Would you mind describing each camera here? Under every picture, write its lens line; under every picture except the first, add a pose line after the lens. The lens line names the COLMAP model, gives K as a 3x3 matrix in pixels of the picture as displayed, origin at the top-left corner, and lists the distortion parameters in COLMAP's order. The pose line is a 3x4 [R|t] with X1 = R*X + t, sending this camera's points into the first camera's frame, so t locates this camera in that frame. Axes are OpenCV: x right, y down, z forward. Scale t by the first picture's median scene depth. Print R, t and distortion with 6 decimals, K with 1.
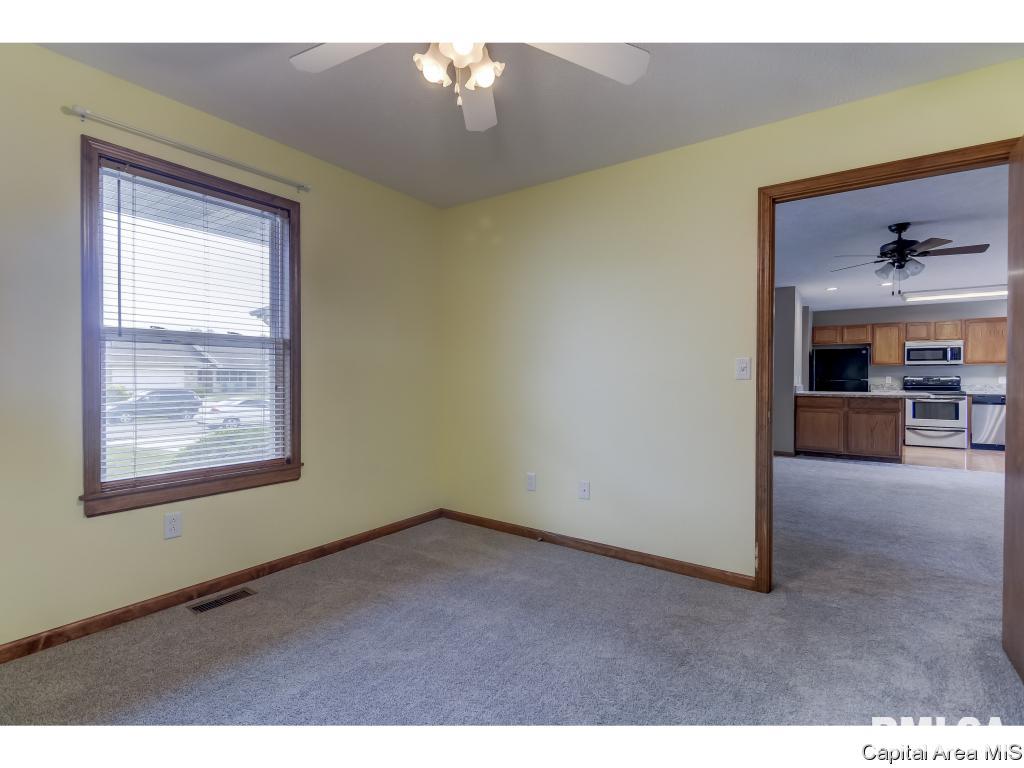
lens RADIAL K [[482.2, 0, 505.7], [0, 482.2, 380.9], [0, 0, 1]] dist [-0.017365, -0.000085]
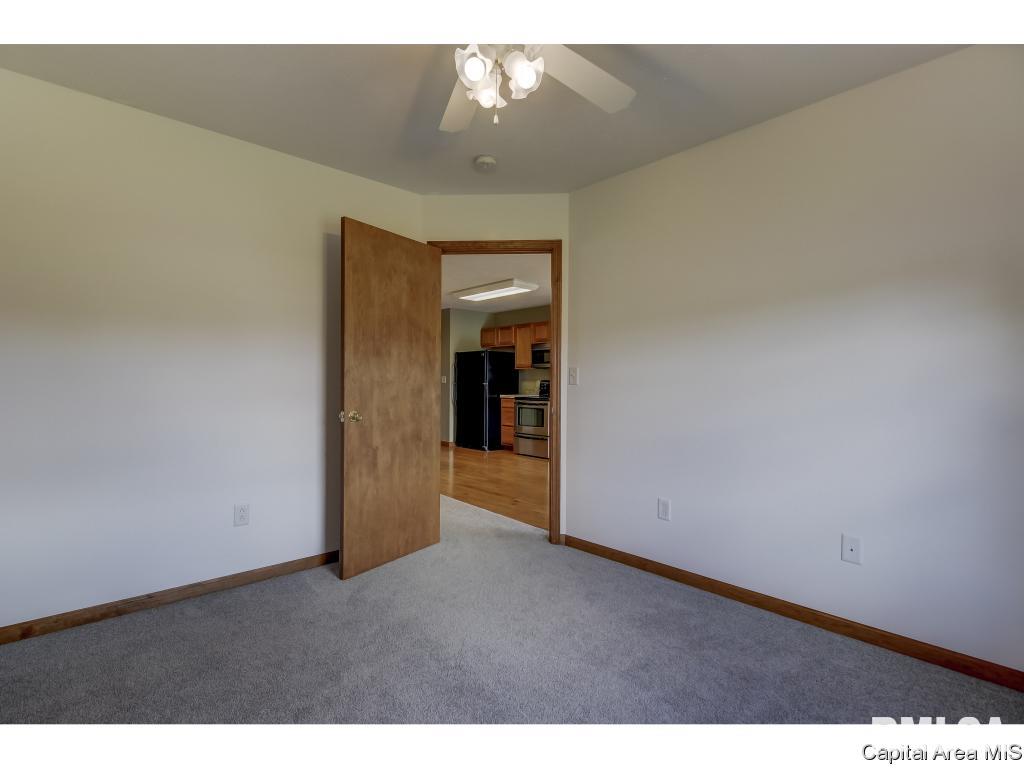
lens RADIAL K [[496.2, 0, 512.0], [0, 496.2, 384.0], [0, 0, 1]] dist [0.001059, -0.000004]
pose [[0.991211, -0.000626, -0.132289, 0.196541], [-0.000693, 0.999950, -0.009928, 0.001606], [0.132288, 0.009932, 0.991162, 0.005747]]
